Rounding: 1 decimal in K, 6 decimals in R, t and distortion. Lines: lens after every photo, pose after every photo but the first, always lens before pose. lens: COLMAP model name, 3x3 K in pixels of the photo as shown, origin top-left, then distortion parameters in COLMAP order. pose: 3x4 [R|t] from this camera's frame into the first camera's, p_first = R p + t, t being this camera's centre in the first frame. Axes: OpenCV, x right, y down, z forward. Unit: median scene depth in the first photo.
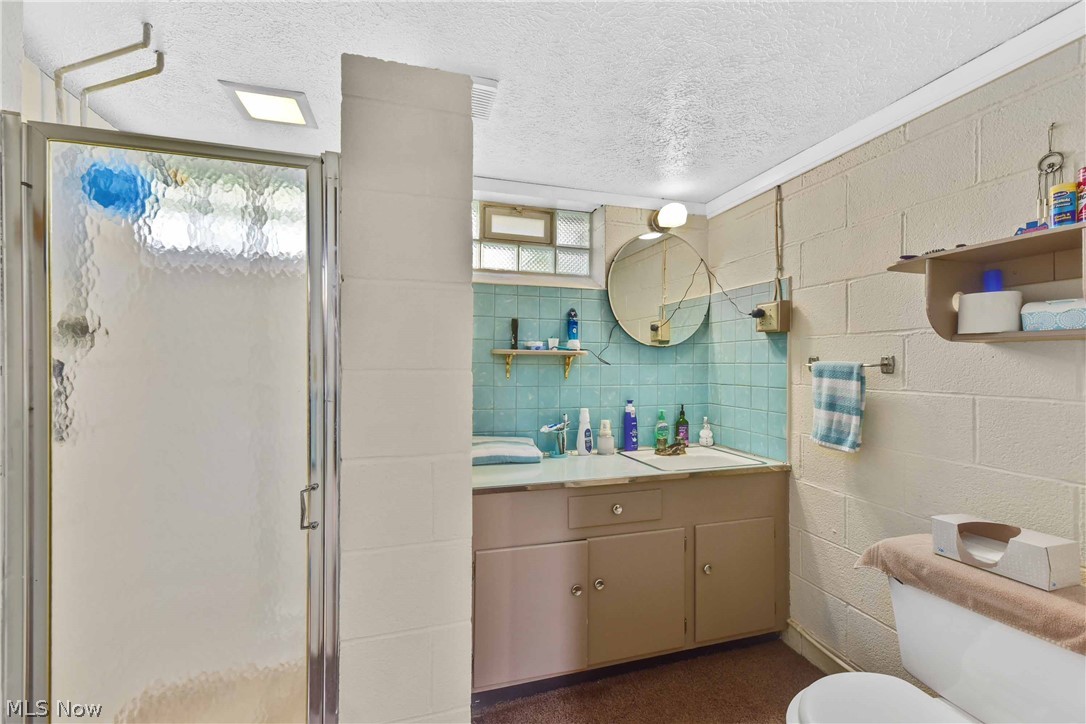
lens RADIAL K [[446.5, 0, 541.6], [0, 446.5, 363.4], [0, 0, 1]] dist [0.000715, 0.000007]
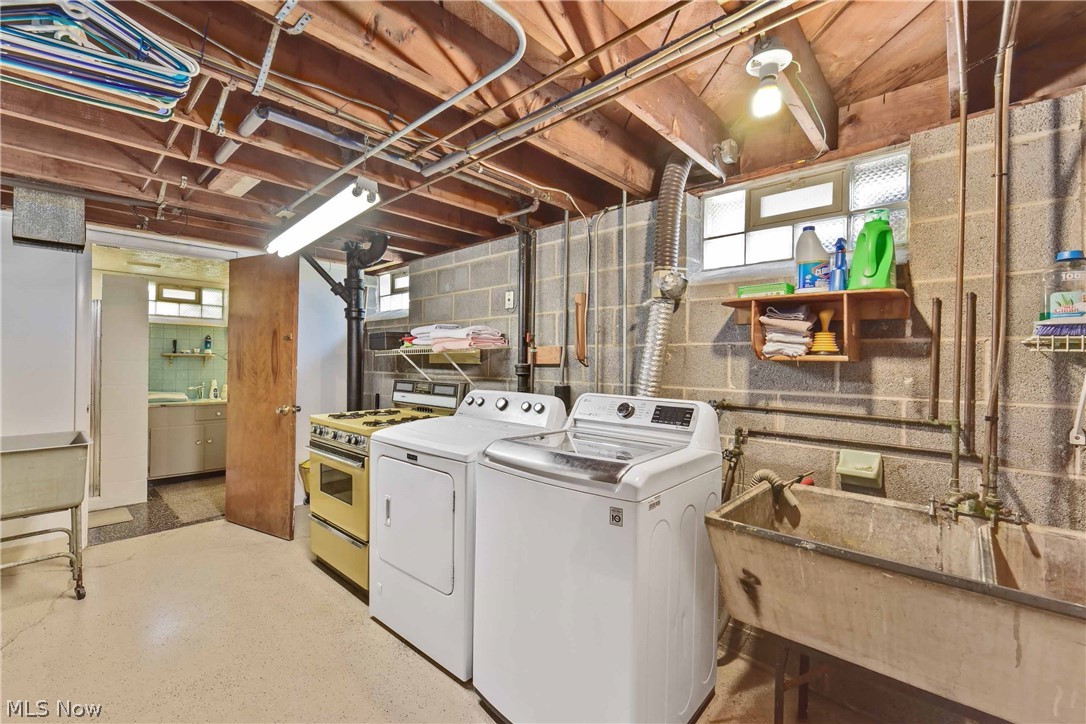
lens RADIAL K [[460.4, 0, 540.4], [0, 460.4, 361.2], [0, 0, 1]] dist [-0.001882, -0.000114]
pose [[0.858431, 0.004191, 0.512911, 0.311023], [-0.005125, 0.999987, 0.000407, -0.002415], [-0.512903, -0.002978, 0.858442, -1.802543]]
